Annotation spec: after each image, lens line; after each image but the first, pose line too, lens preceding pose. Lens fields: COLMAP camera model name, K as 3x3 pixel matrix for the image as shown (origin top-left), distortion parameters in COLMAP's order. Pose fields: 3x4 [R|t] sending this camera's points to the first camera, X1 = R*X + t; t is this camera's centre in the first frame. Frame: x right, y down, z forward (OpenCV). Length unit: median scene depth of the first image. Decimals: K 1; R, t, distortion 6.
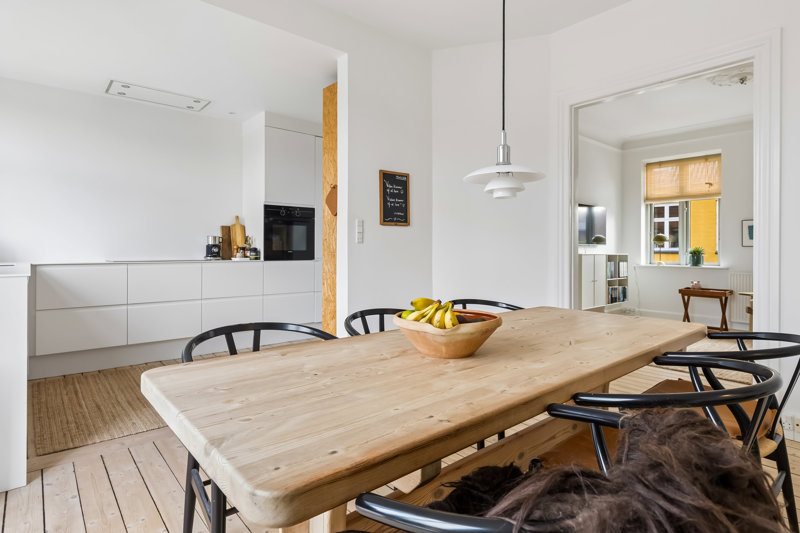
lens RADIAL K [[431.8, 0, 397.7], [0, 431.8, 256.6], [0, 0, 1]] dist [0.002395, 0.000398]
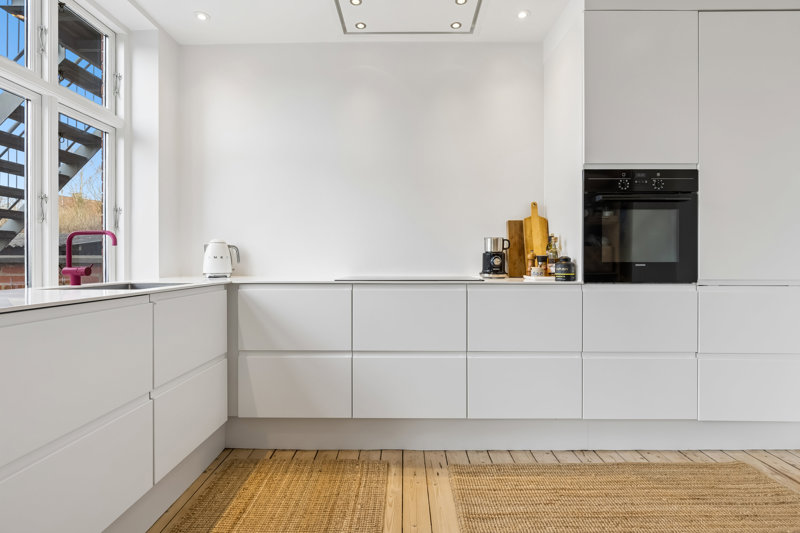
lens RADIAL K [[431.8, 0, 397.7], [0, 431.8, 256.6], [0, 0, 1]] dist [0.002395, 0.000398]
pose [[0.762542, -0.009608, -0.646867, -0.178460], [-0.005079, 0.999770, -0.020836, -0.011169], [0.646919, 0.019174, 0.762318, 0.570618]]
